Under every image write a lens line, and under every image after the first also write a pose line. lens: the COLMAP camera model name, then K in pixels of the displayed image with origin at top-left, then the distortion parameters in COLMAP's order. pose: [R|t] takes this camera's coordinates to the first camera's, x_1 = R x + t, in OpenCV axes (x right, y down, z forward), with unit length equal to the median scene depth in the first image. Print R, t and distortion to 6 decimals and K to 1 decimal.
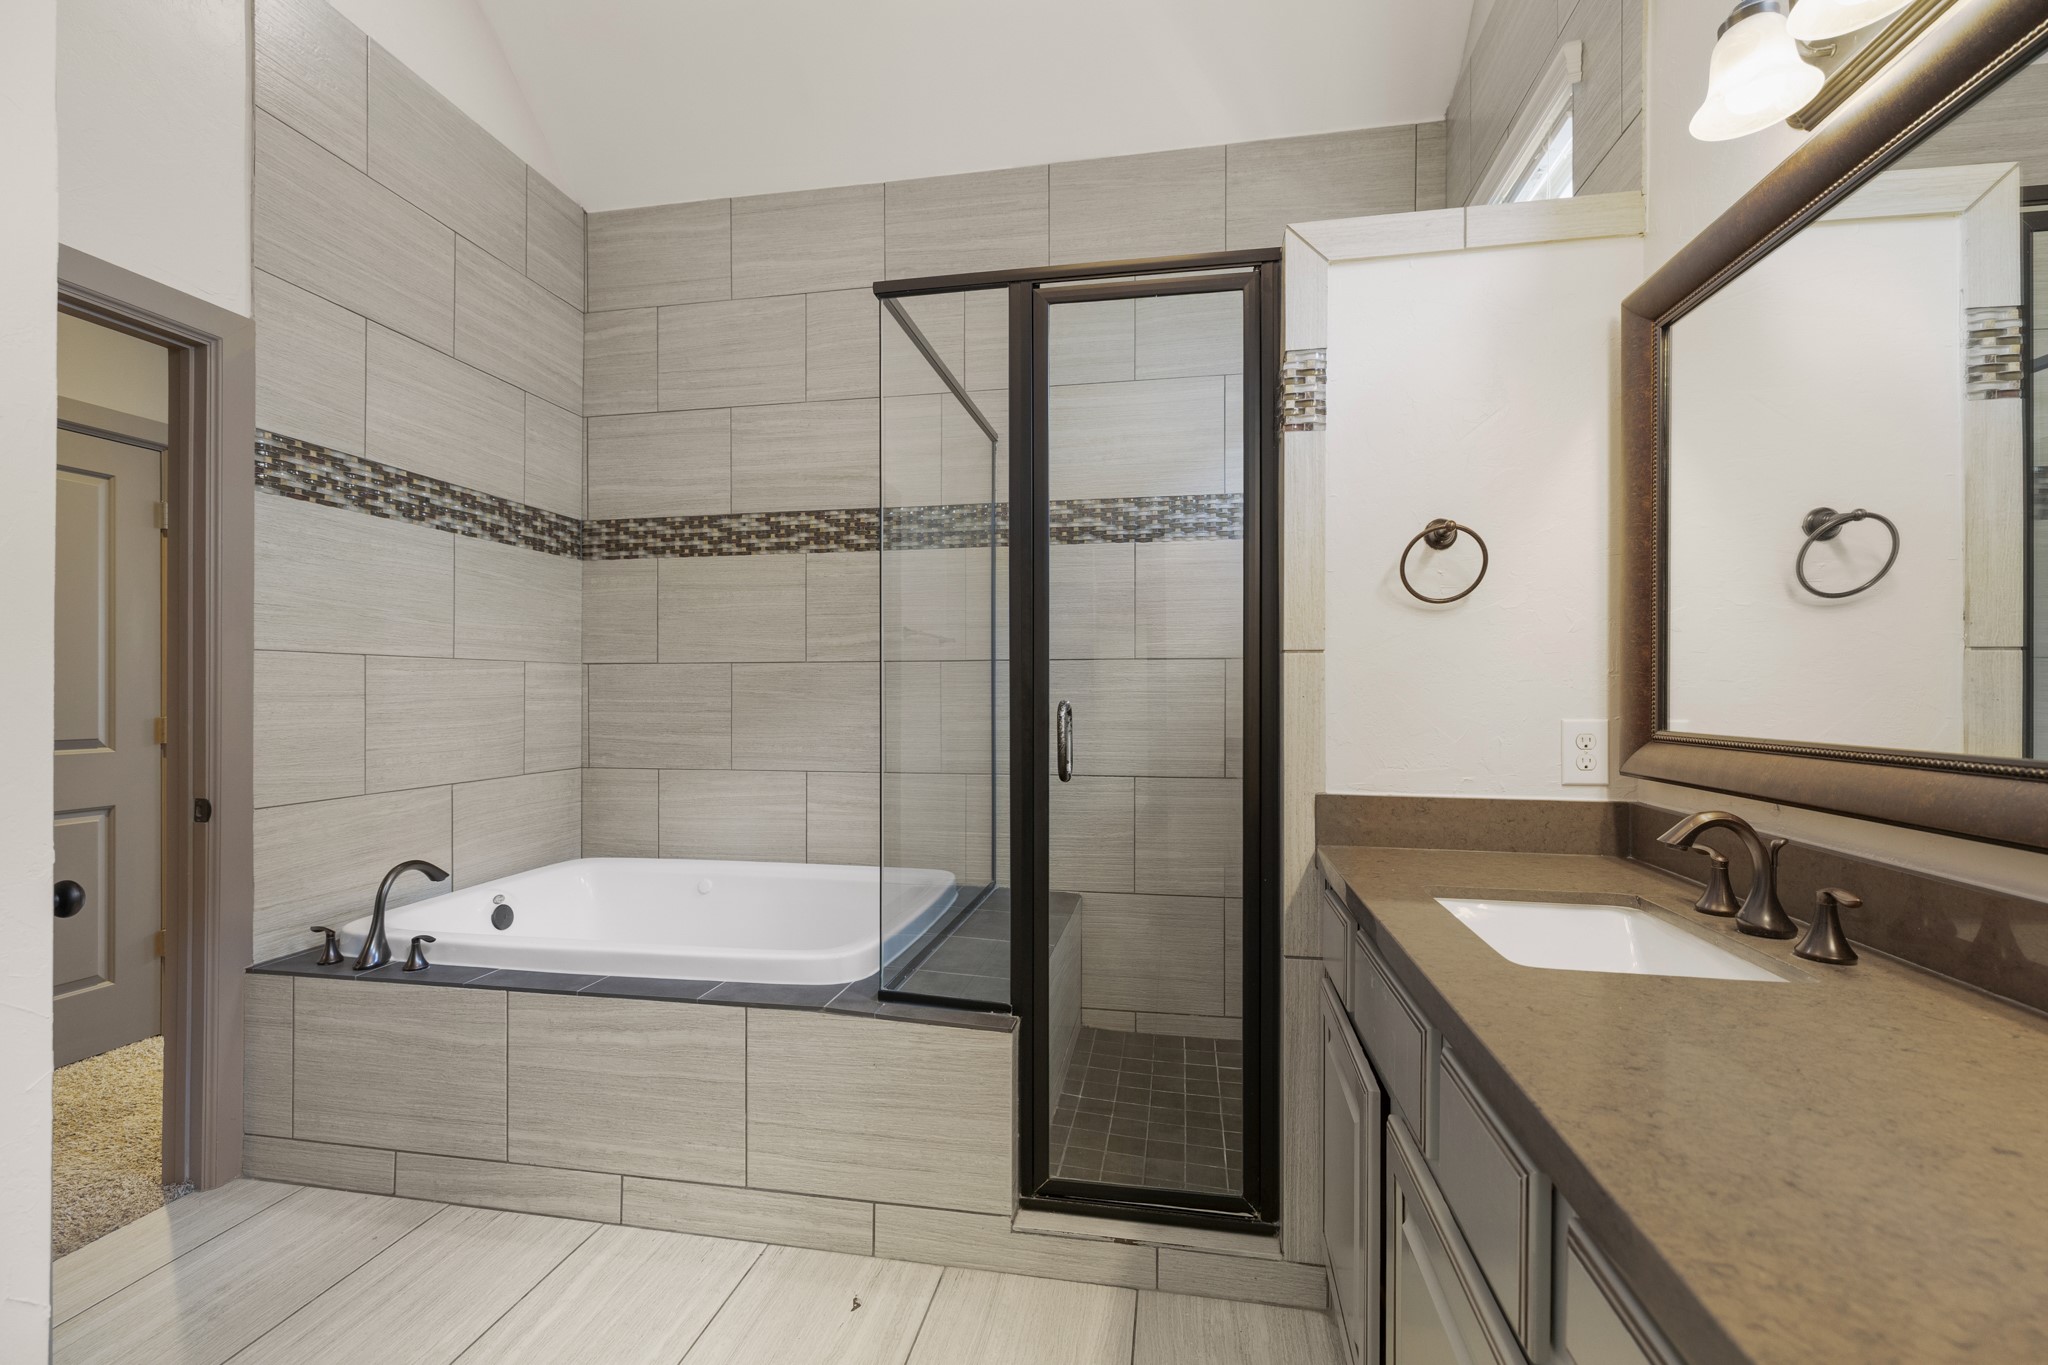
lens RADIAL K [[866.4, 0, 1022.7], [0, 866.4, 702.6], [0, 0, 1]] dist [0.000169, 0.000348]
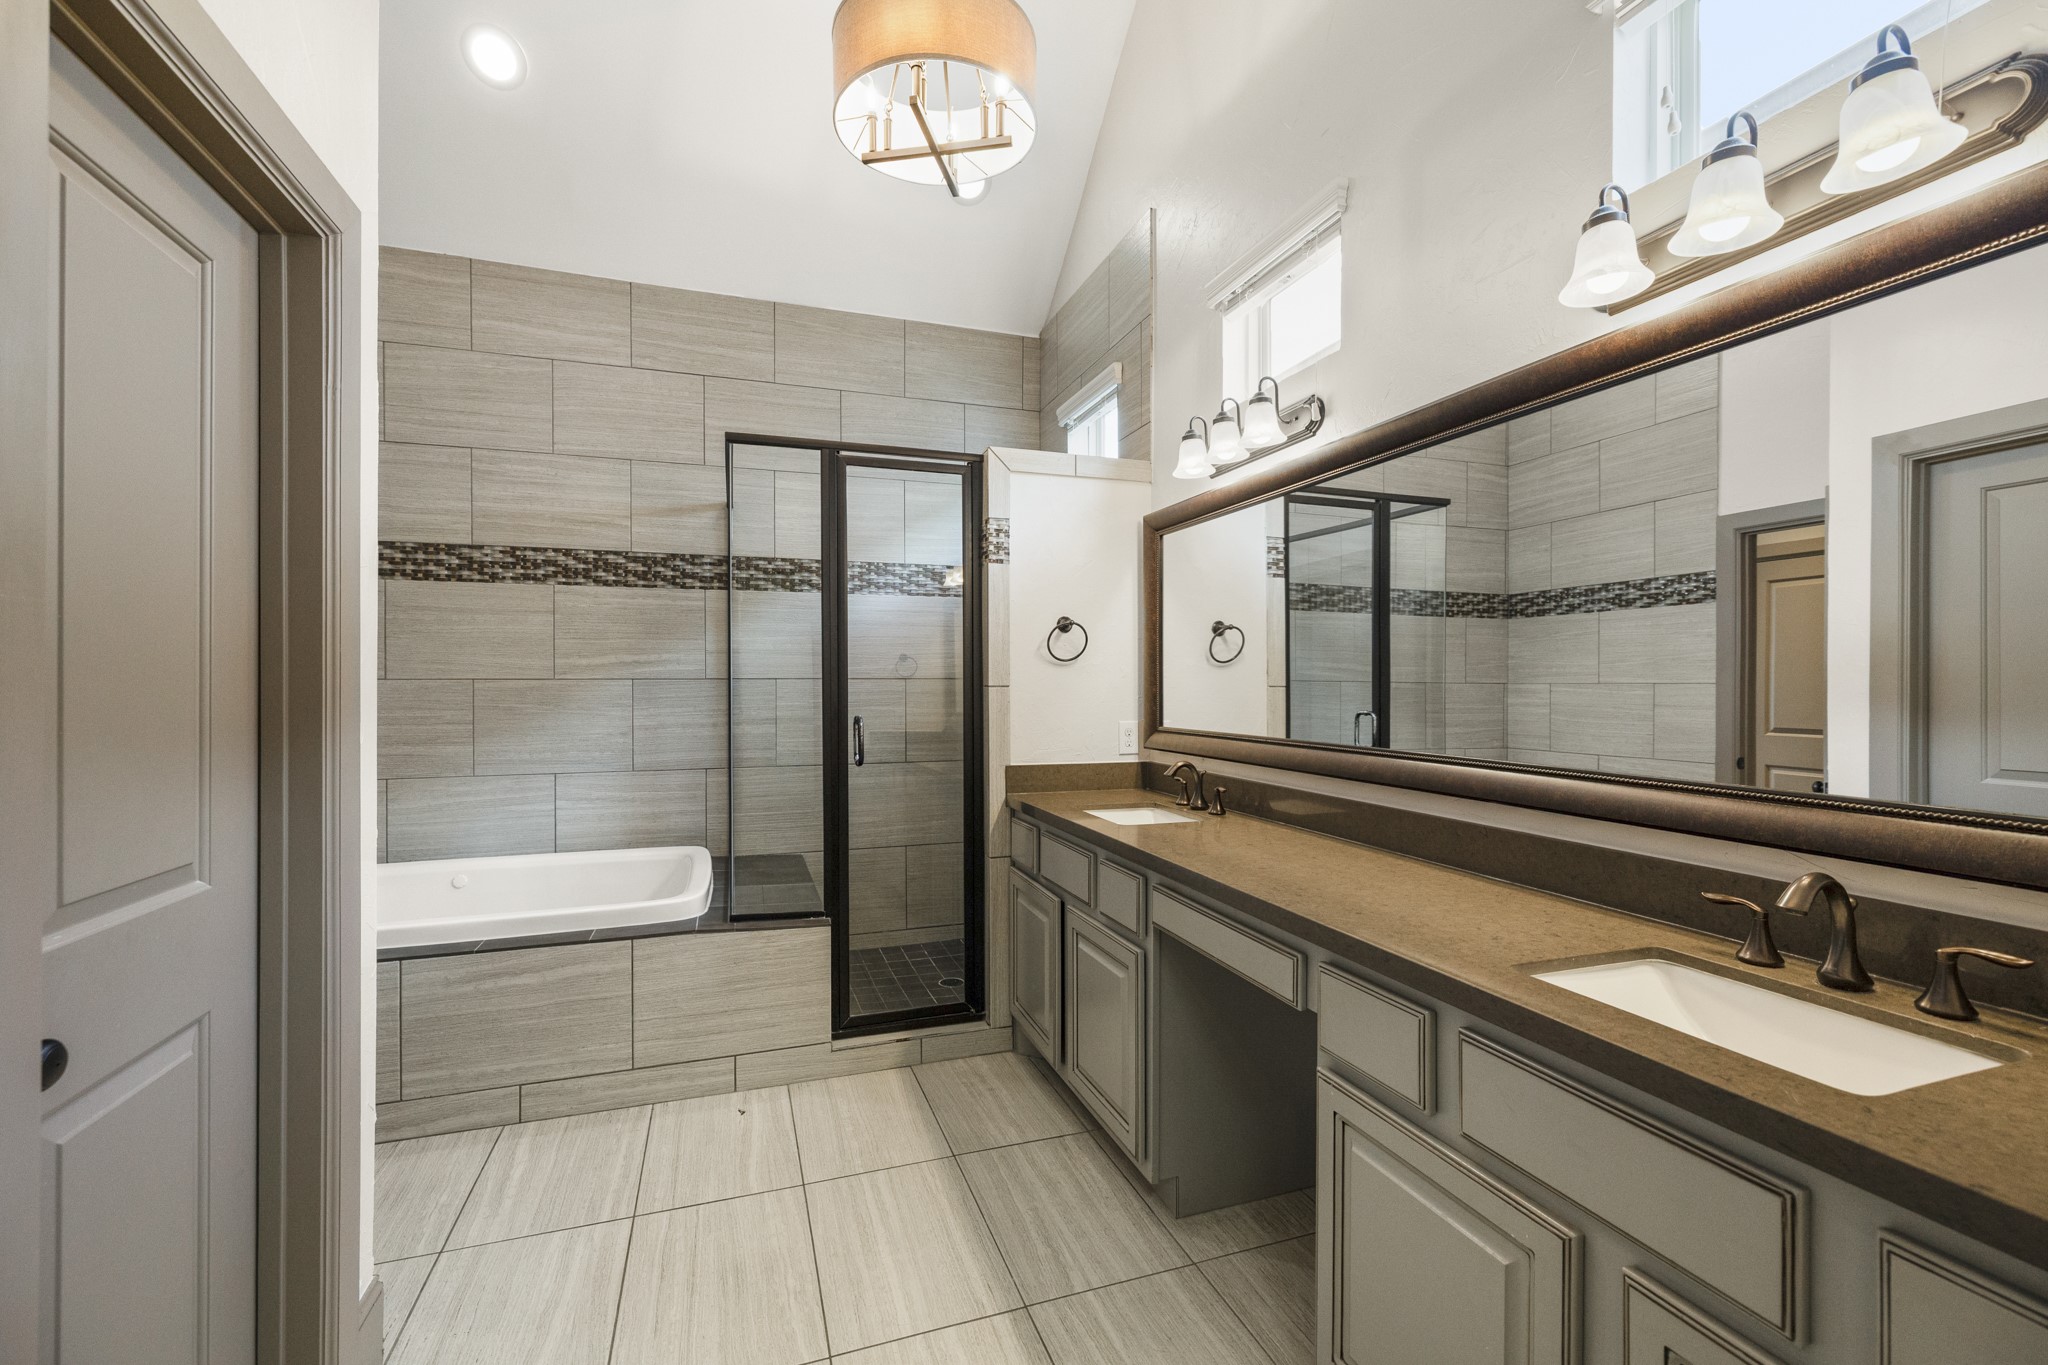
lens RADIAL K [[866.4, 0, 1022.7], [0, 866.4, 702.6], [0, 0, 1]] dist [0.000169, 0.000348]
pose [[0.873683, -0.011692, 0.486355, -0.303772], [0.007209, 0.999913, 0.011087, -0.027152], [-0.486442, -0.006181, 0.873691, -0.354692]]
